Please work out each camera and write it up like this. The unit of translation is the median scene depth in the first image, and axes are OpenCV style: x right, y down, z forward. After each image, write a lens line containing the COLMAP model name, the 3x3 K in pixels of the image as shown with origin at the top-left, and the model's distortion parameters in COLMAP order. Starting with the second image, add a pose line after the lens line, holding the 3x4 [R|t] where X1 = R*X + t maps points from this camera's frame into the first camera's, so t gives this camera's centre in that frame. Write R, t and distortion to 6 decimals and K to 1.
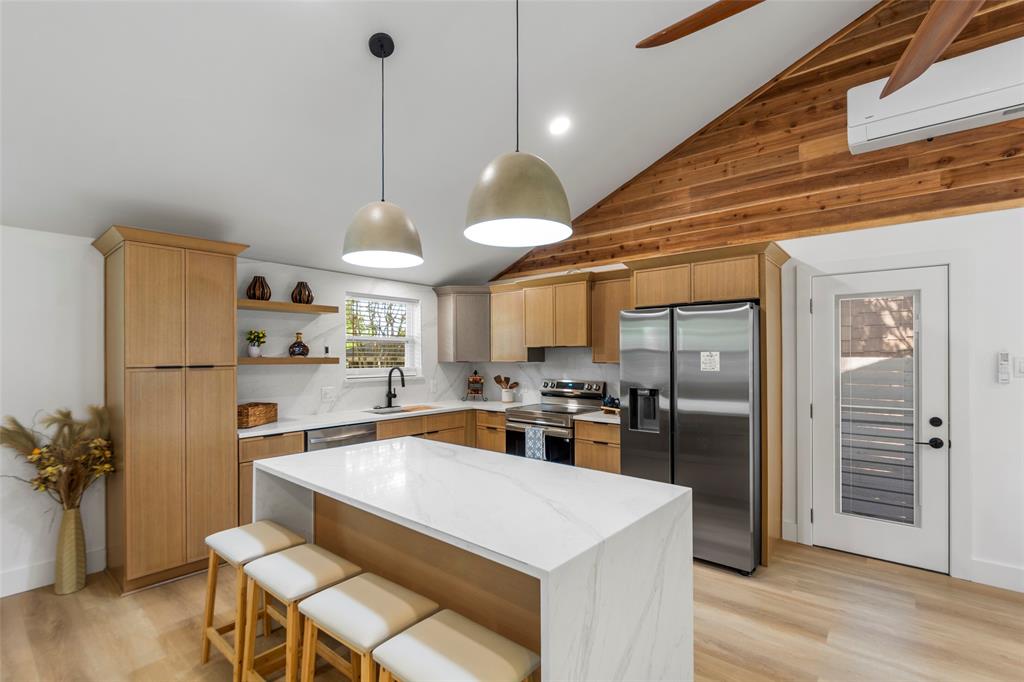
lens RADIAL K [[465.6, 0, 514.7], [0, 465.6, 353.7], [0, 0, 1]] dist [-0.004117, -0.000859]
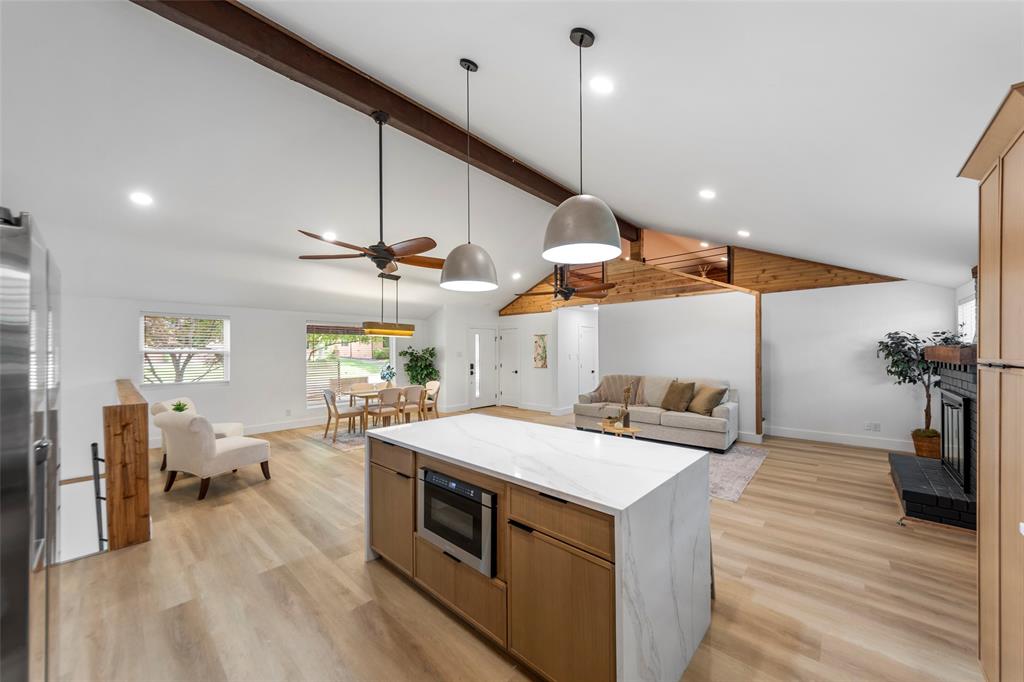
lens RADIAL K [[370.0, 0, 511.7], [0, 370.0, 352.8], [0, 0, 1]] dist [0.000845, -0.000134]
pose [[-0.998825, 0.009186, 0.047583, -0.122387], [0.009217, 0.999957, 0.000434, 0.005771], [-0.047577, 0.000873, -0.998867, 1.310451]]
